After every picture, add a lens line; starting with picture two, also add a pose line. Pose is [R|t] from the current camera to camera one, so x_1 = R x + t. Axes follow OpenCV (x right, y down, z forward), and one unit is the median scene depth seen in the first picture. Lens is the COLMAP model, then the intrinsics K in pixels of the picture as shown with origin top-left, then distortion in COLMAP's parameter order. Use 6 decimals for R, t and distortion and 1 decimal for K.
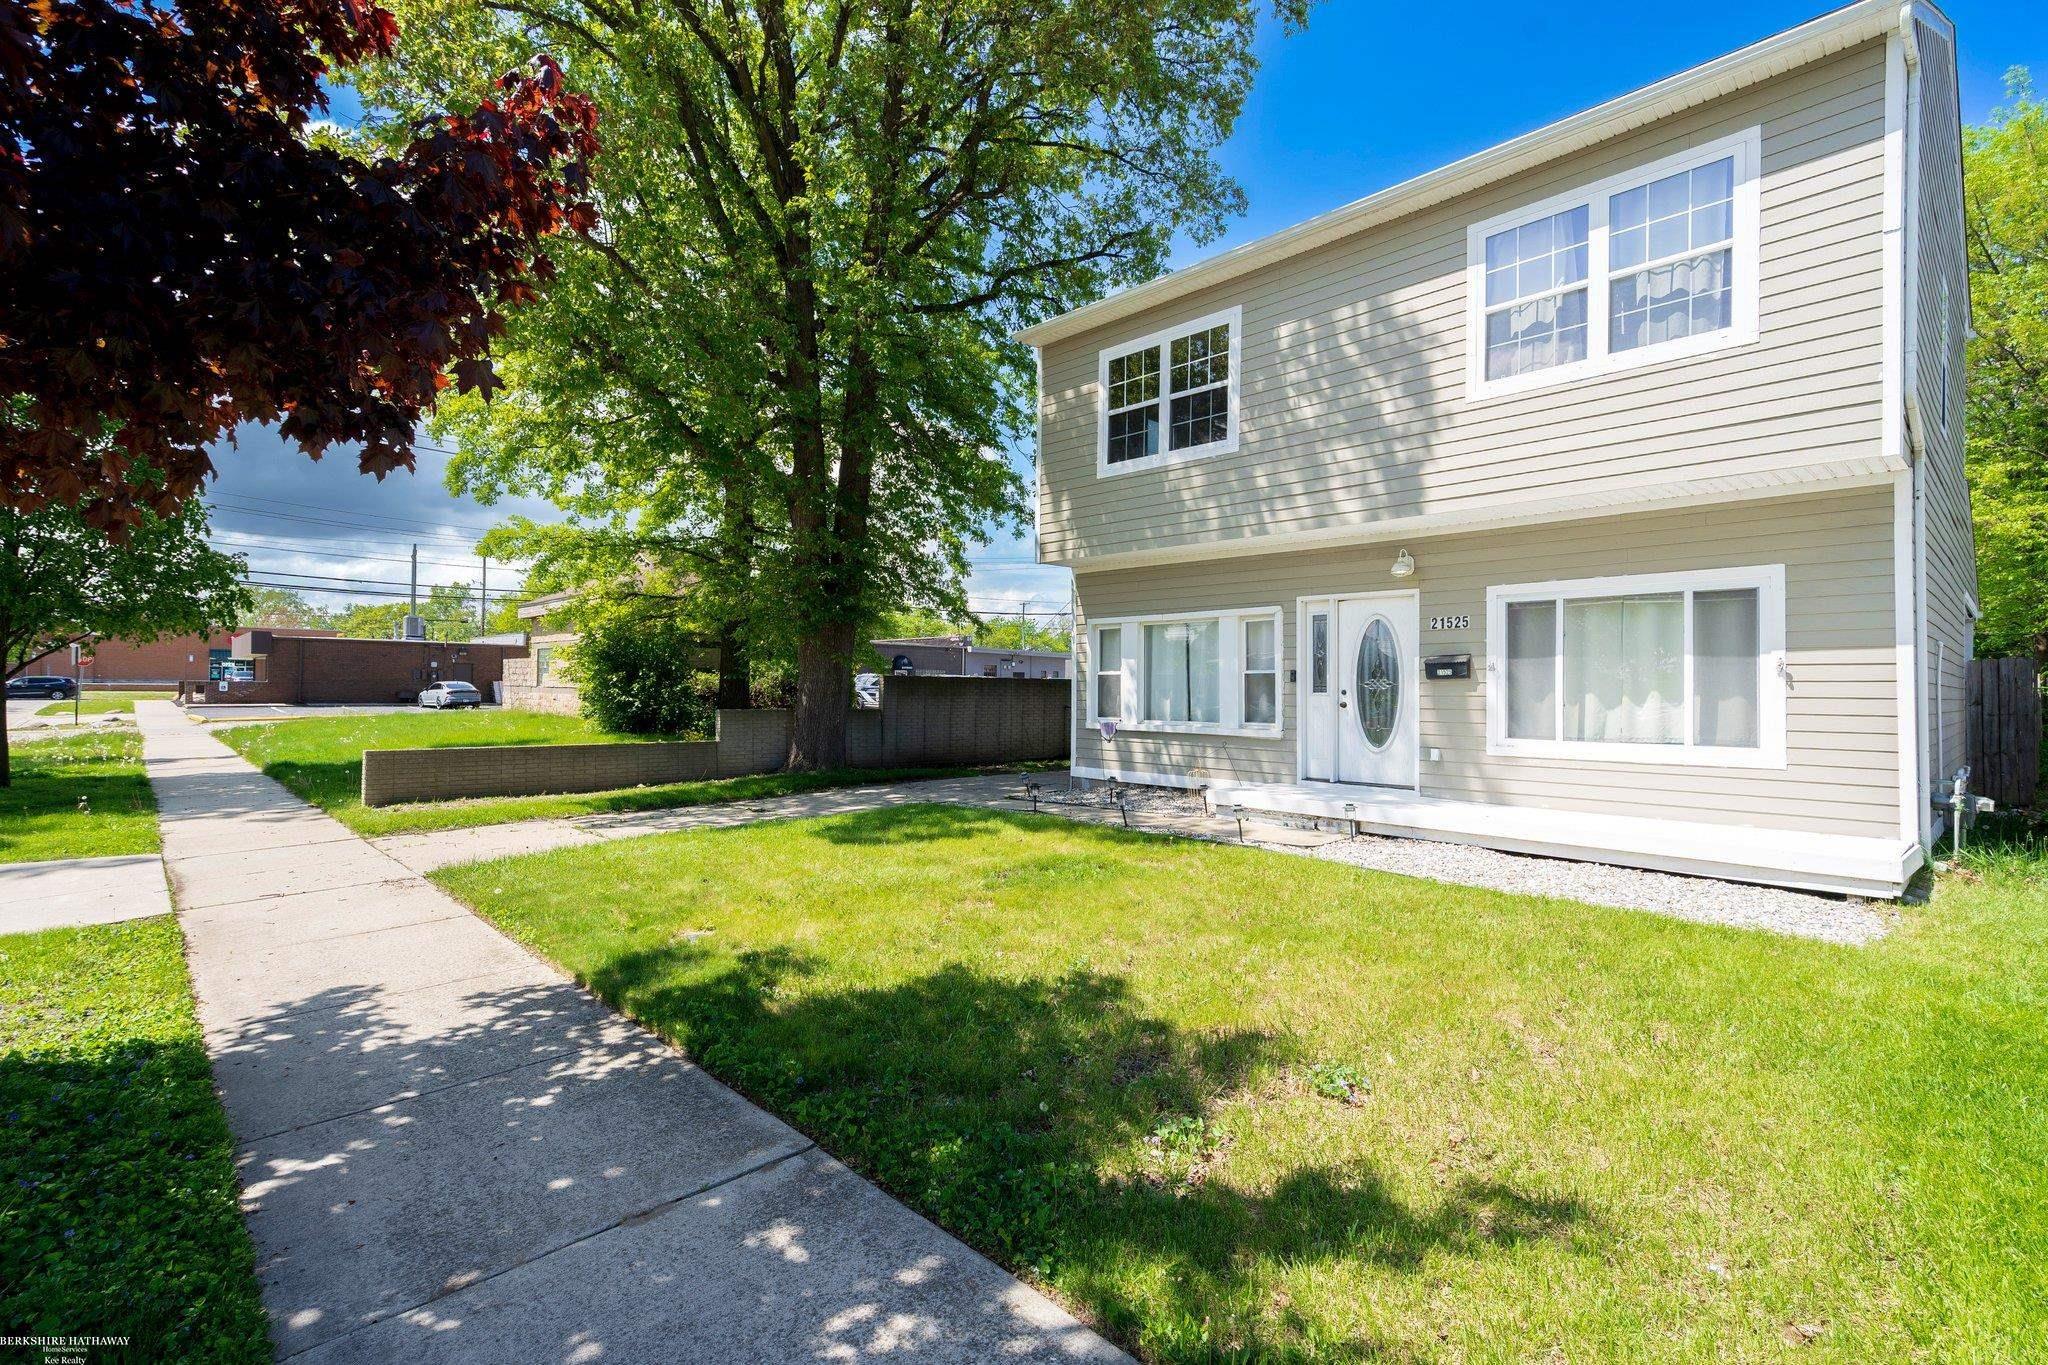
lens RADIAL K [[930.8, 0, 1016.4], [0, 930.8, 675.9], [0, 0, 1]] dist [0.006728, 0.001047]
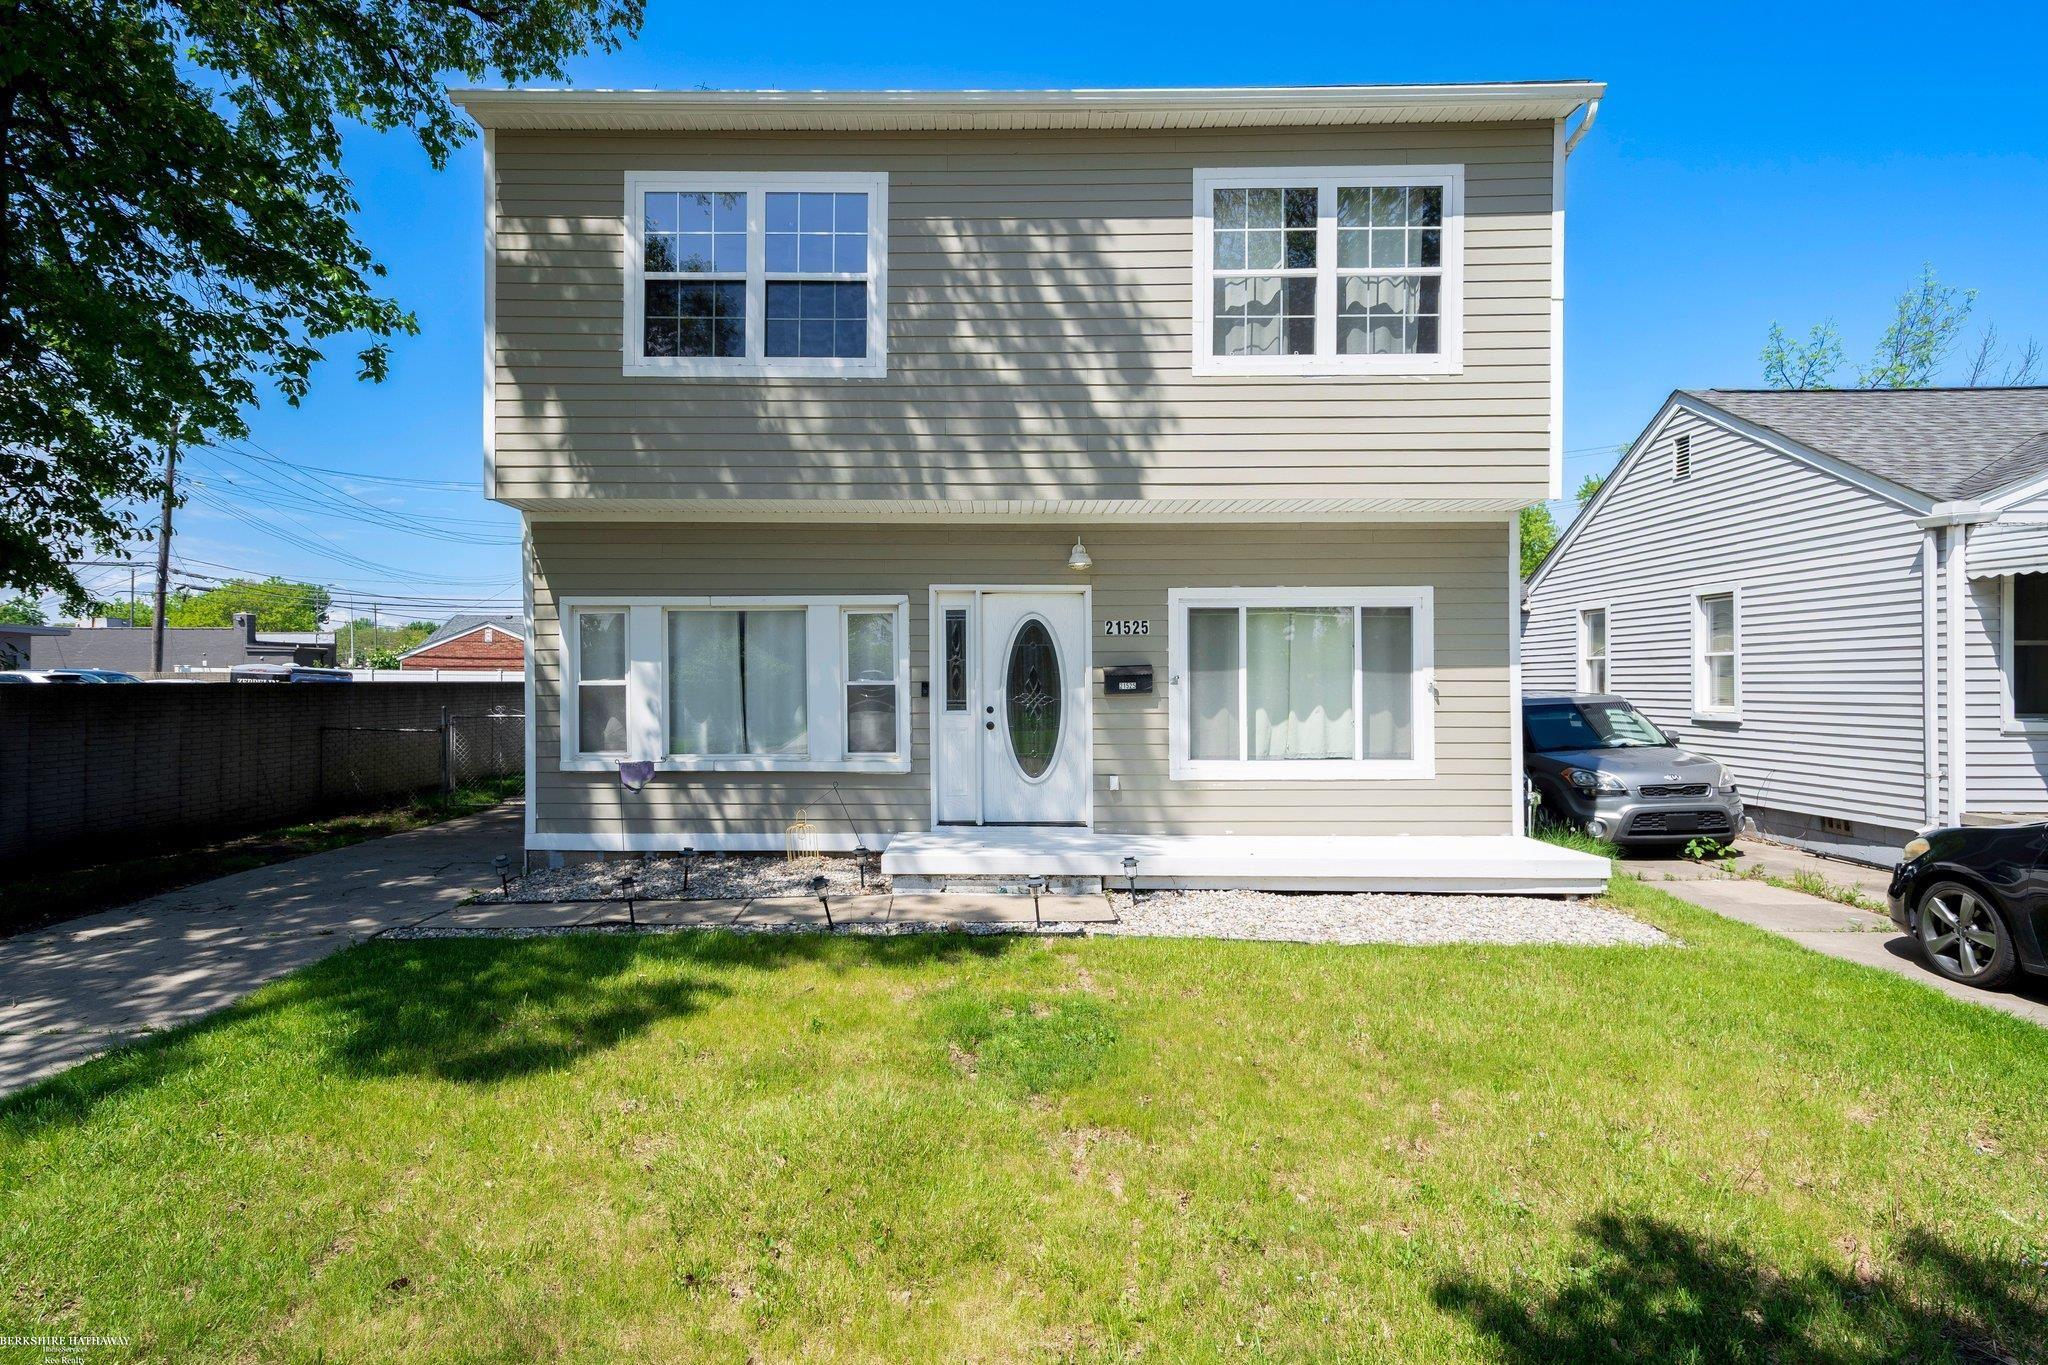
lens RADIAL K [[1116.2, 0, 1024.0], [0, 1116.2, 682.5], [0, 0, 1]] dist [0.014552, 0.000709]
pose [[0.703711, -0.008553, 0.710434, -0.323223], [-0.003987, 0.999864, 0.015987, -0.022445], [-0.710475, -0.014083, 0.703582, 0.338952]]
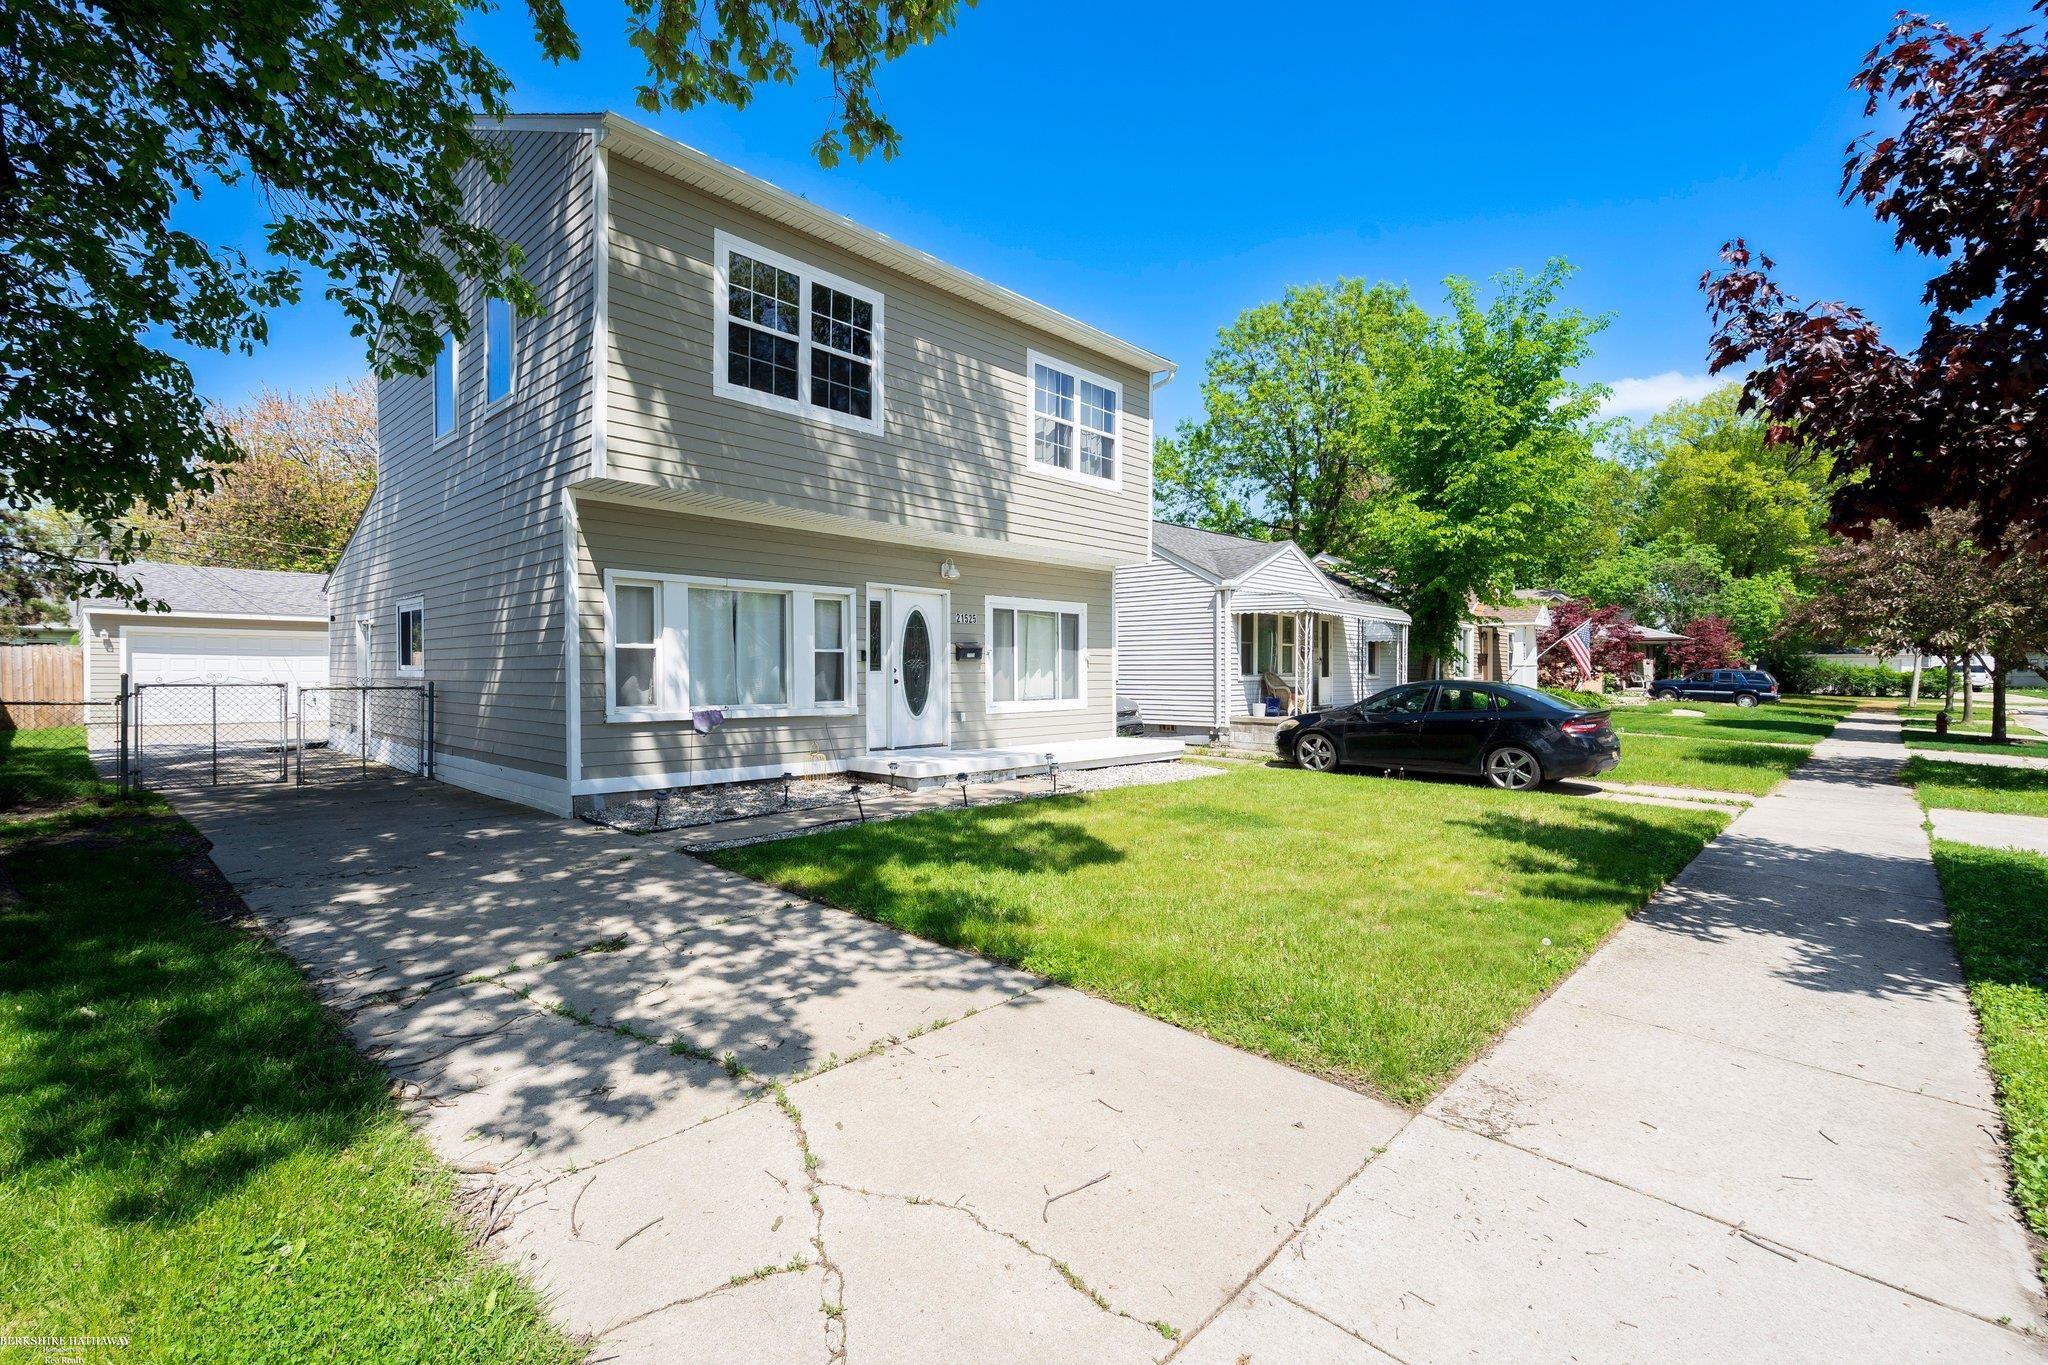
lens RADIAL K [[917.1, 0, 1007.1], [0, 917.1, 679.8], [0, 0, 1]] dist [0.007978, 0.000187]
pose [[-0.042750, -0.015385, 0.998967, -0.852390], [-0.014700, 0.999783, 0.014768, 0.011268], [-0.998978, -0.014054, -0.042966, 0.978698]]
